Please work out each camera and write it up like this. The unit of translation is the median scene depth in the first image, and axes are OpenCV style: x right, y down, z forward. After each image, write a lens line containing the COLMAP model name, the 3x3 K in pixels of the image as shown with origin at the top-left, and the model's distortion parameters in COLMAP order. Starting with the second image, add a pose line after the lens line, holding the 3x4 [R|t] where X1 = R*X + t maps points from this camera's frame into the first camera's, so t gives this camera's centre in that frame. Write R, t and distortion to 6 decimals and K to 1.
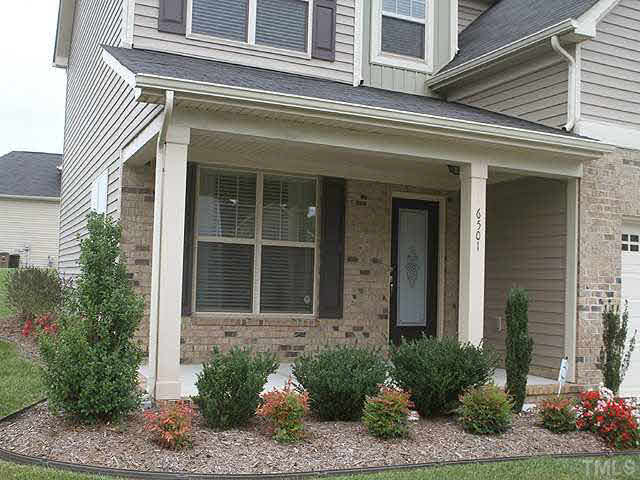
lens RADIAL K [[707.6, 0, 318.9], [0, 707.6, 231.4], [0, 0, 1]] dist [-0.150731, 0.280852]
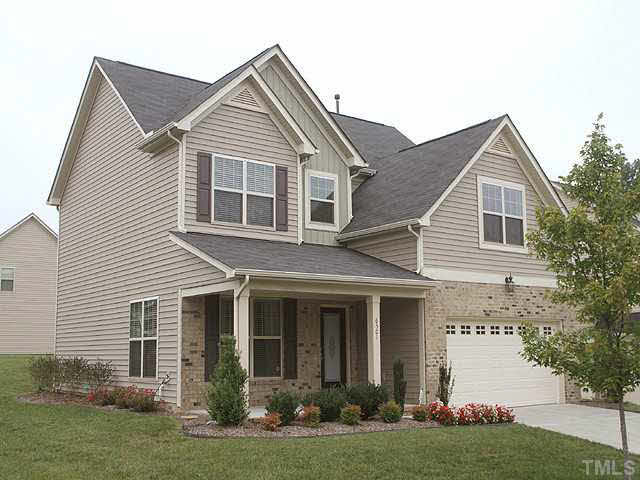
lens RADIAL K [[707.6, 0, 318.9], [0, 707.6, 231.4], [0, 0, 1]] dist [-0.150731, 0.280852]
pose [[0.976483, -0.009879, 0.215366, -0.312004], [0.030751, 0.995118, -0.093781, -0.081669], [-0.213388, 0.098198, 0.972020, -0.808755]]
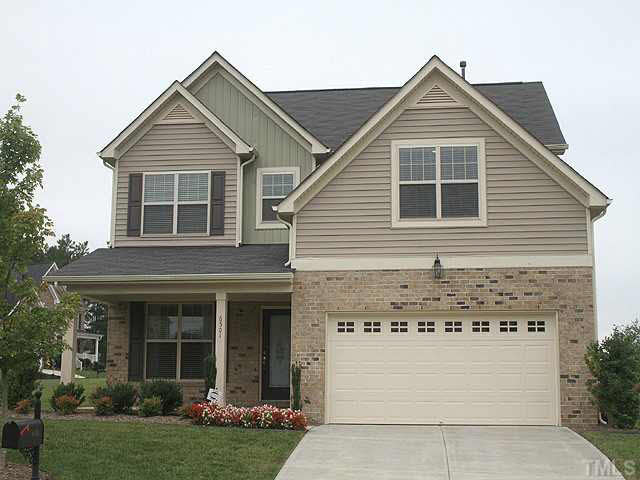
lens RADIAL K [[815.6, 0, 320.0], [0, 815.6, 240.0], [0, 0, 1]] dist [-0.083275, -0.006674]
pose [[0.855147, -0.125440, -0.502979, 1.380414], [0.061343, 0.987950, -0.142095, 0.081921], [0.514743, 0.090658, 0.852538, -0.671119]]
